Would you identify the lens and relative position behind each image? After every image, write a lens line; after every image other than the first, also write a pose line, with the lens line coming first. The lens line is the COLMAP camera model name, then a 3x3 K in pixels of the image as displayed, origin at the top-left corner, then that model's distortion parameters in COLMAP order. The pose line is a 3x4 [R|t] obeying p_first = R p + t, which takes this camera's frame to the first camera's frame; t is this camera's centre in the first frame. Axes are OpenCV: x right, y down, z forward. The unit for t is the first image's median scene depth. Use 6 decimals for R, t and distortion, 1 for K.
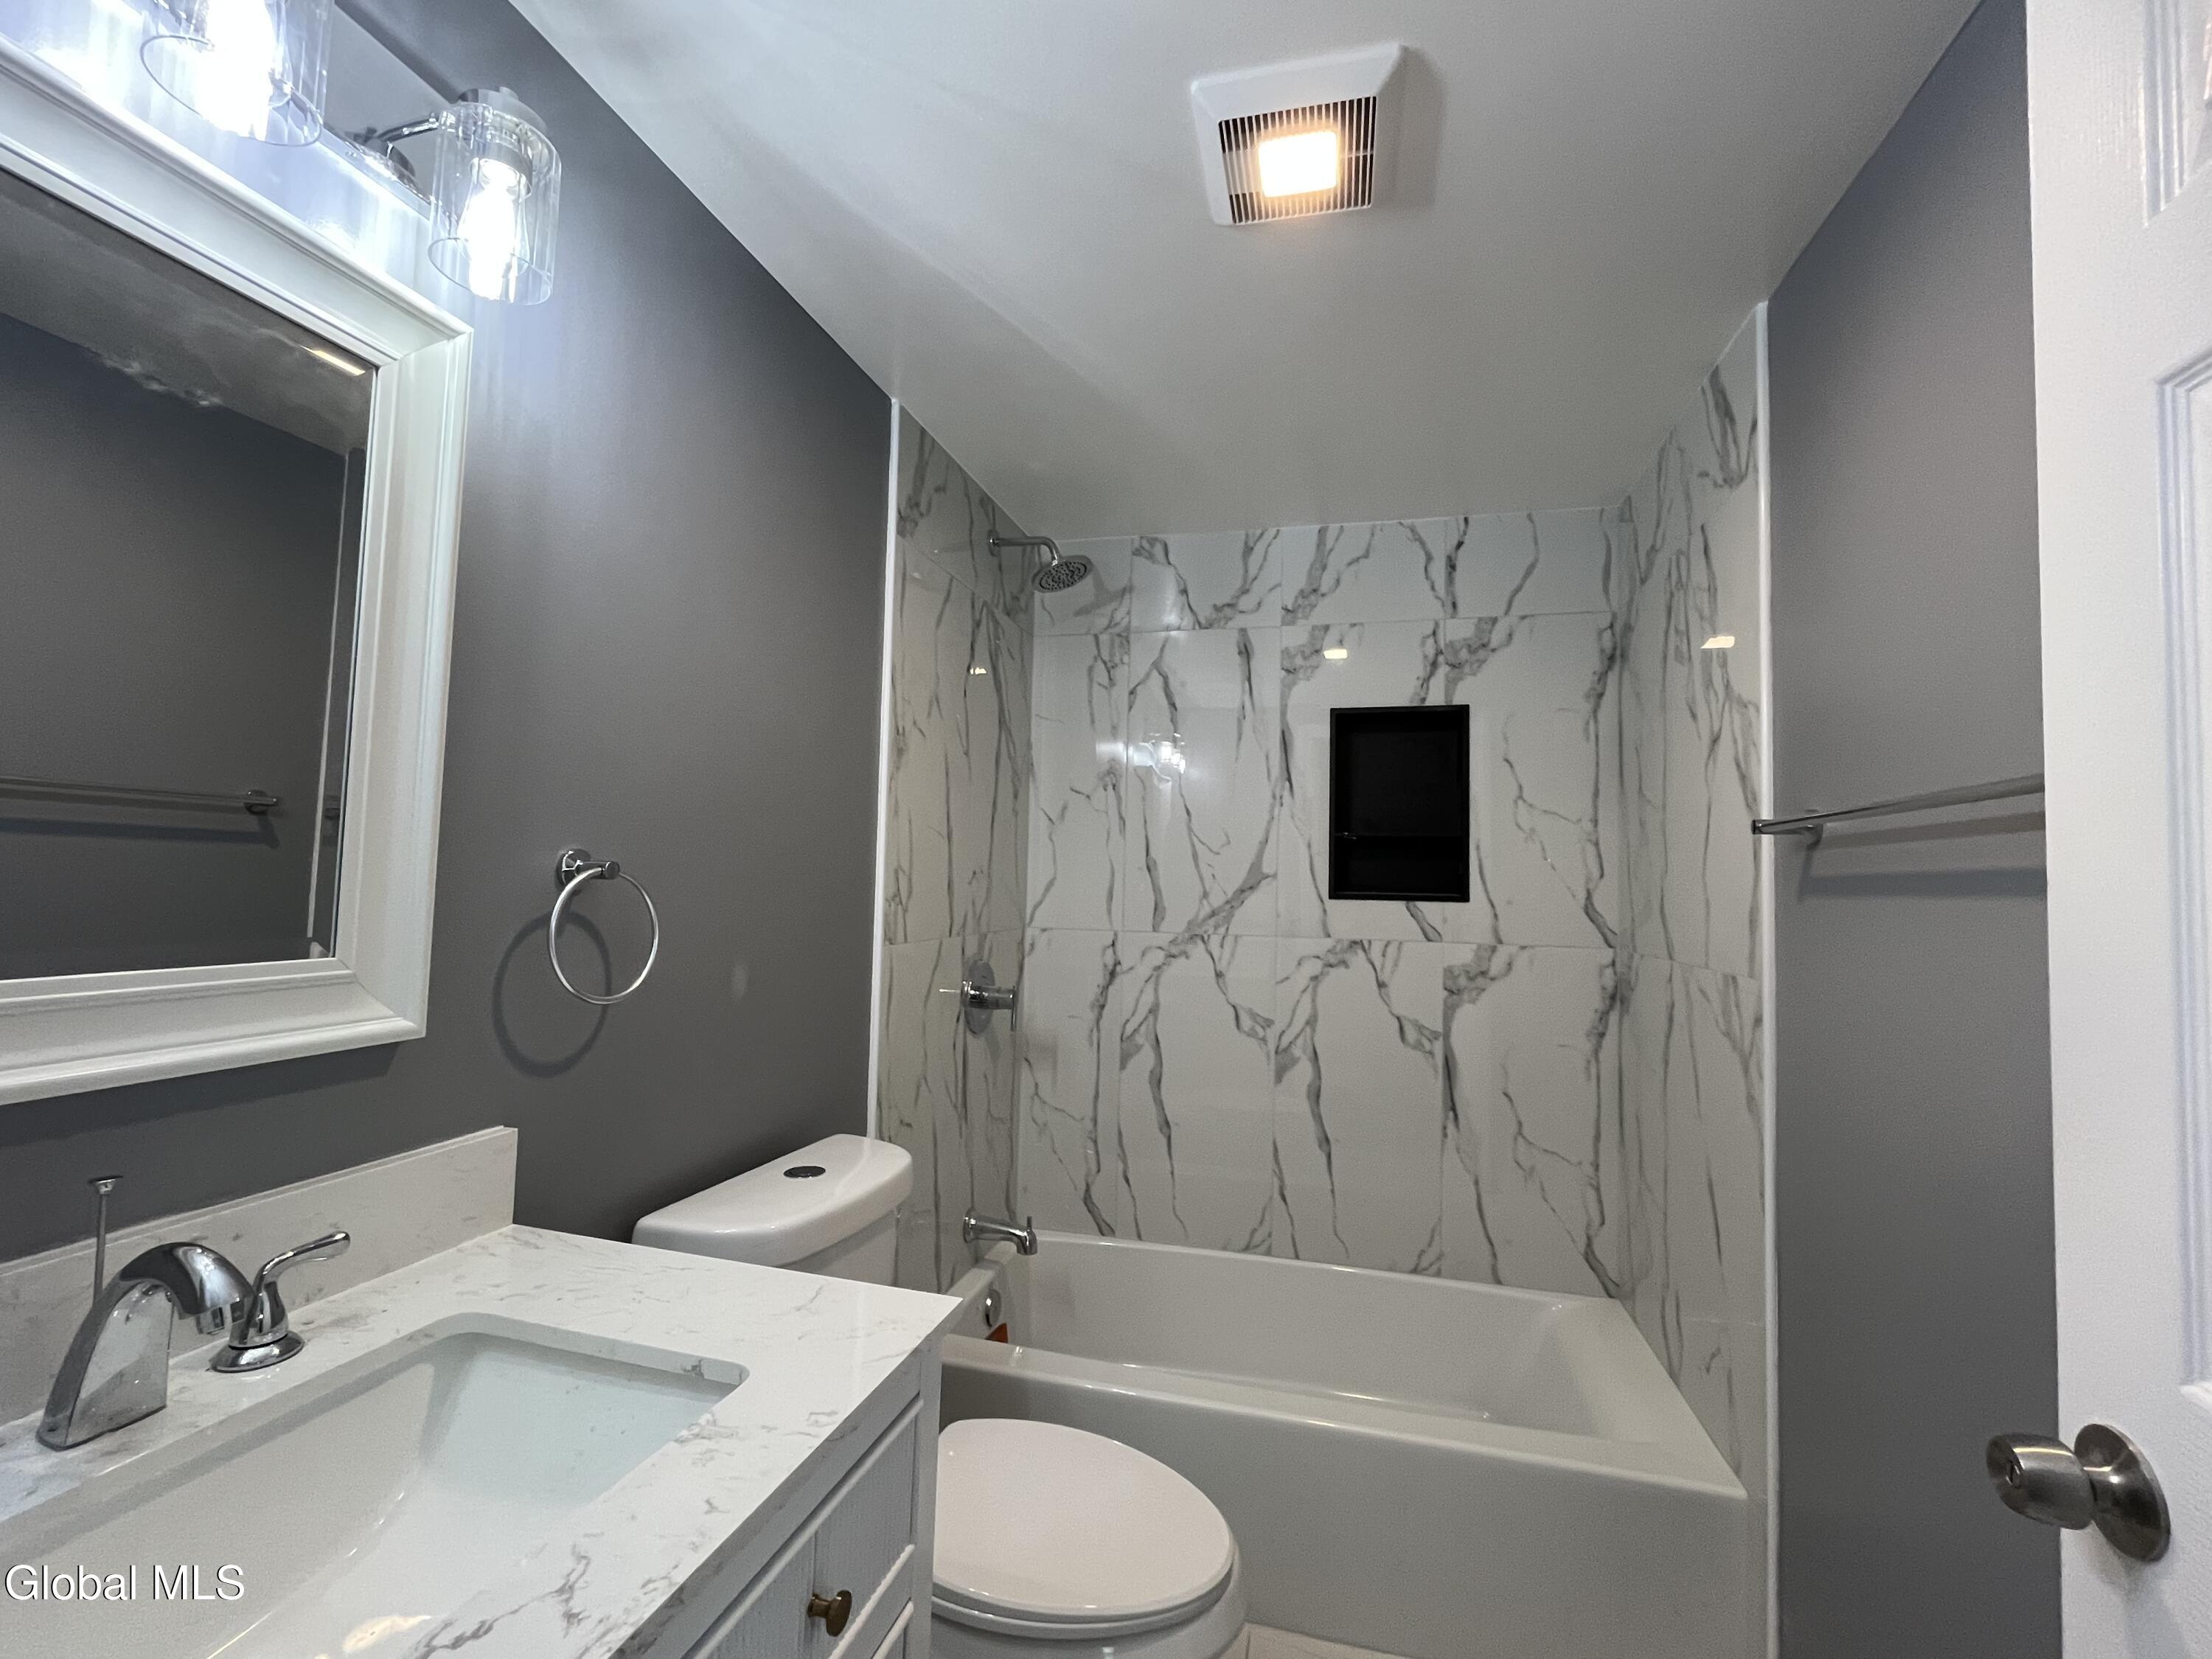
lens RADIAL K [[894.2, 0, 1103.0], [0, 894.2, 831.5], [0, 0, 1]] dist [-0.001109, -0.000582]
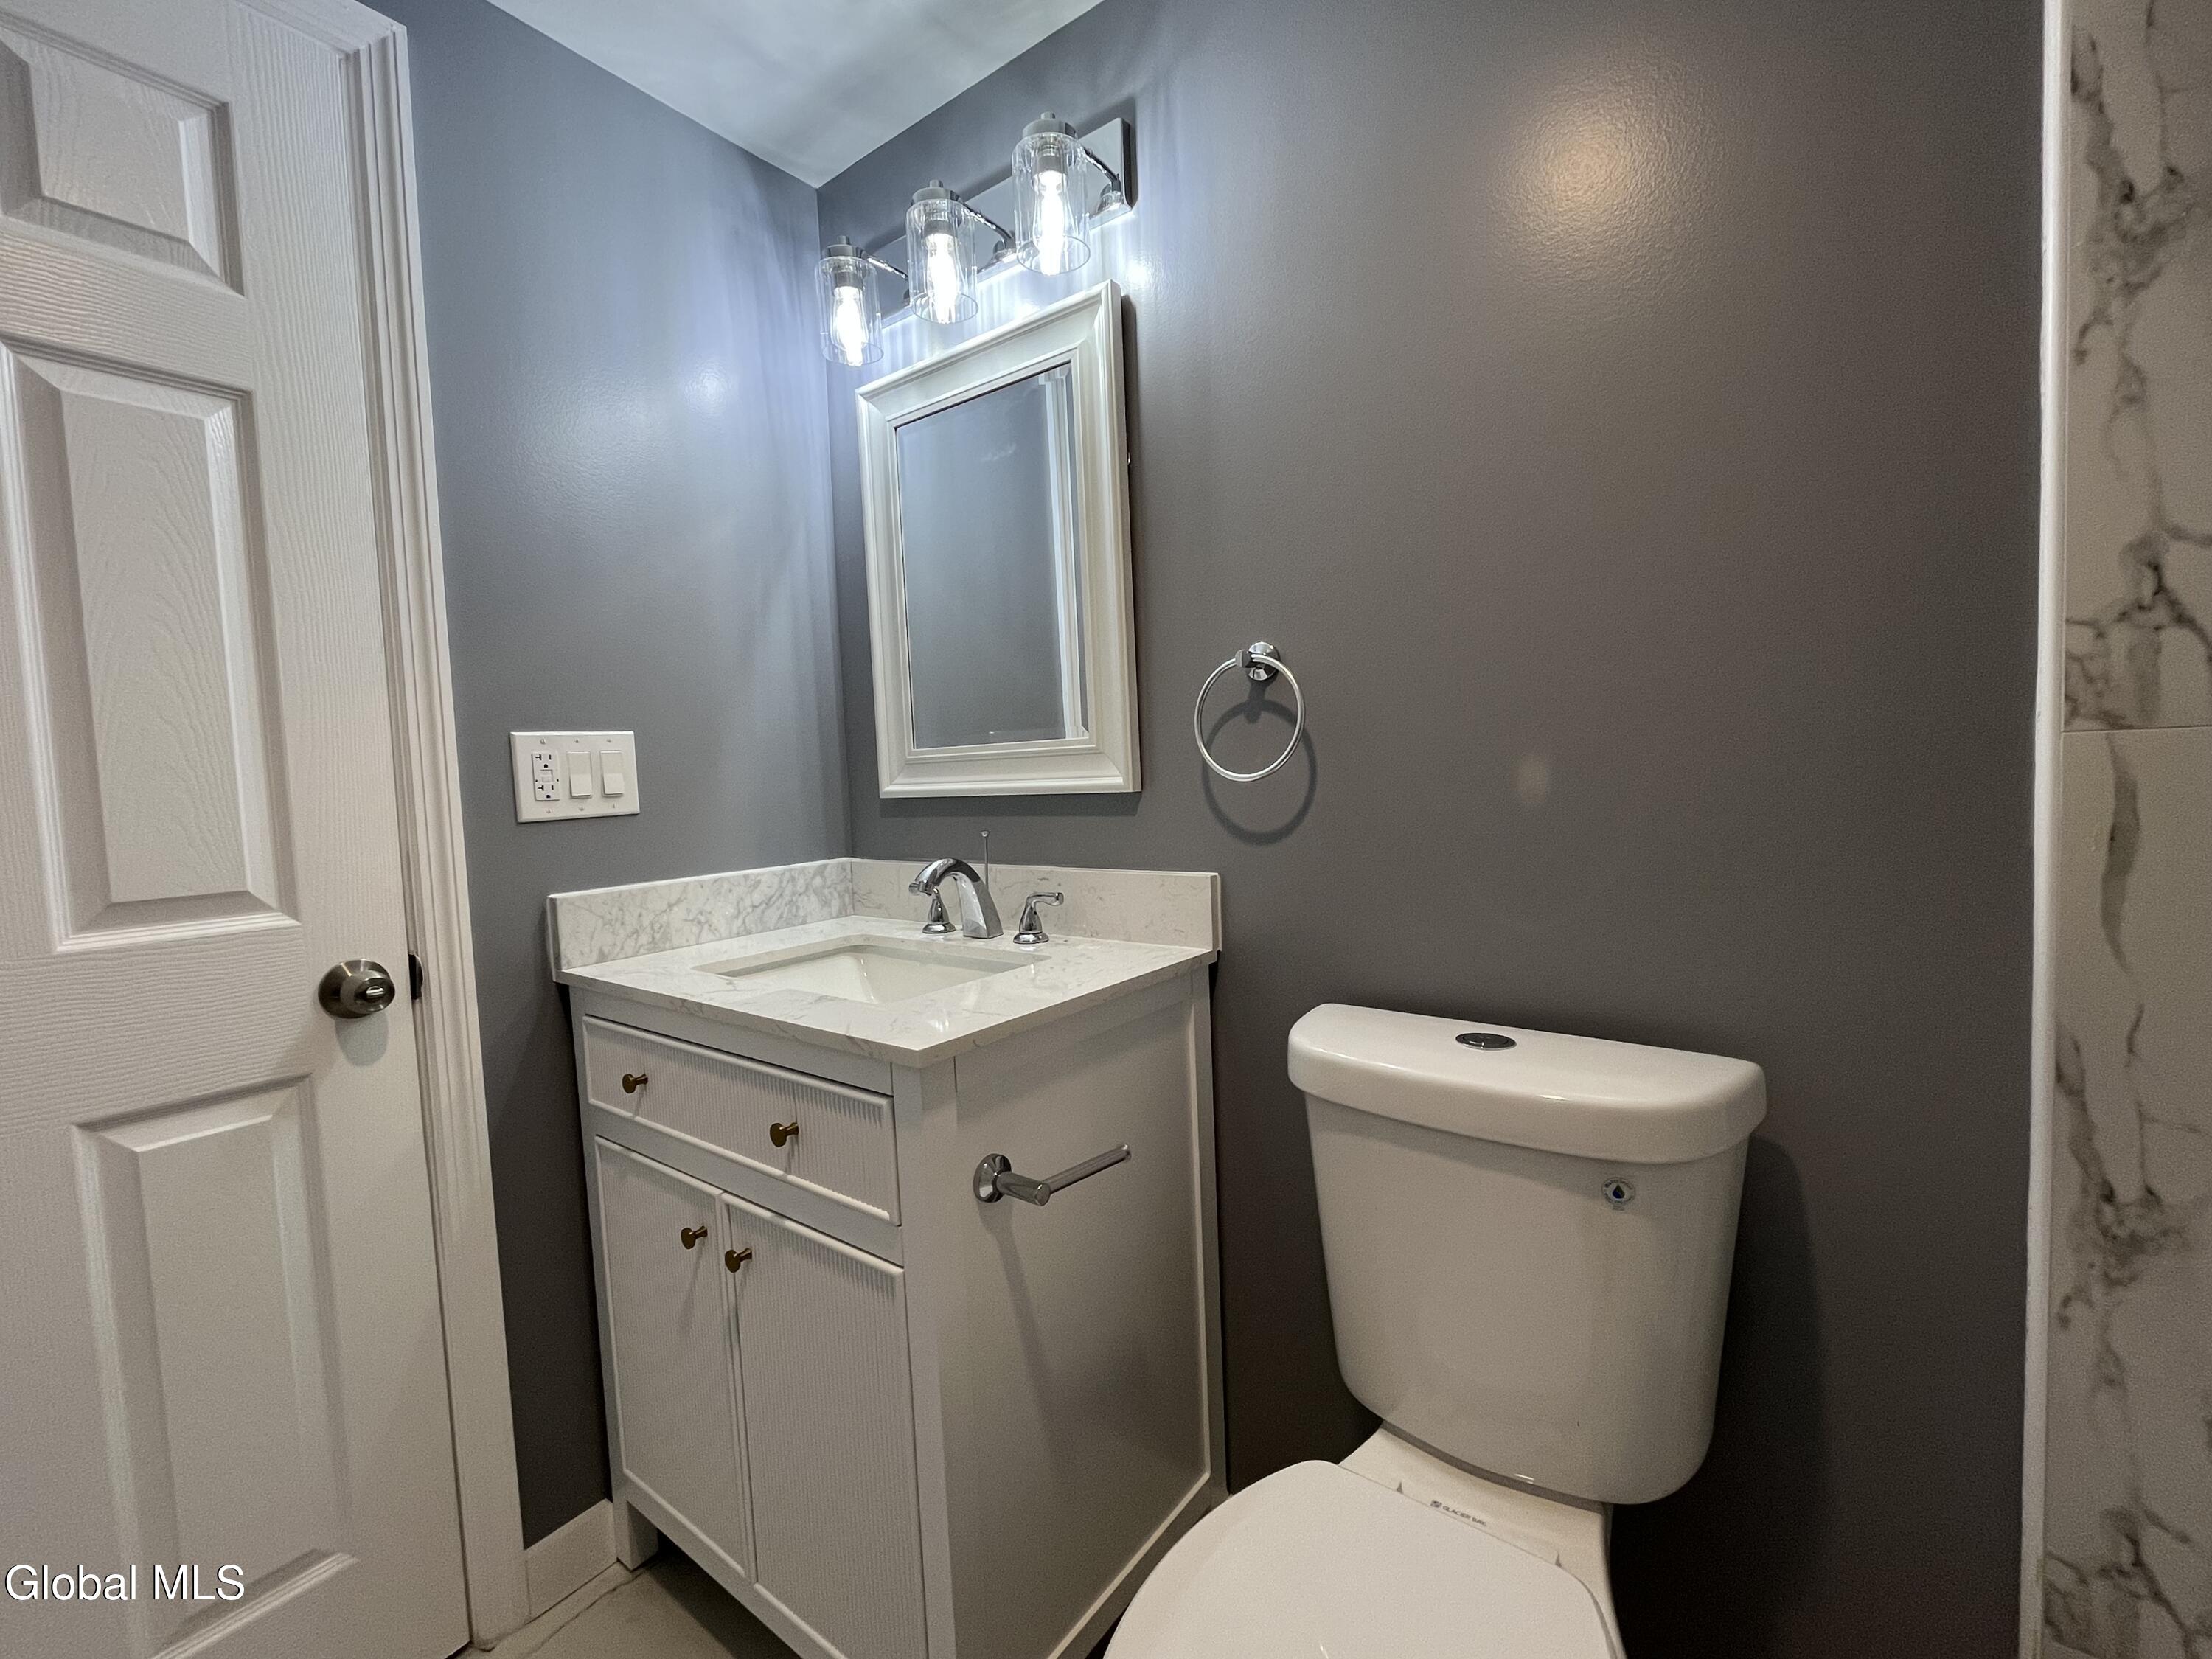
lens RADIAL K [[894.2, 0, 1103.0], [0, 894.2, 831.5], [0, 0, 1]] dist [-0.001109, -0.000582]
pose [[-0.339246, 0.040446, -0.939828, 0.605226], [0.078262, 0.996825, 0.014649, 0.253726], [0.937437, -0.068584, -0.341334, 1.365558]]
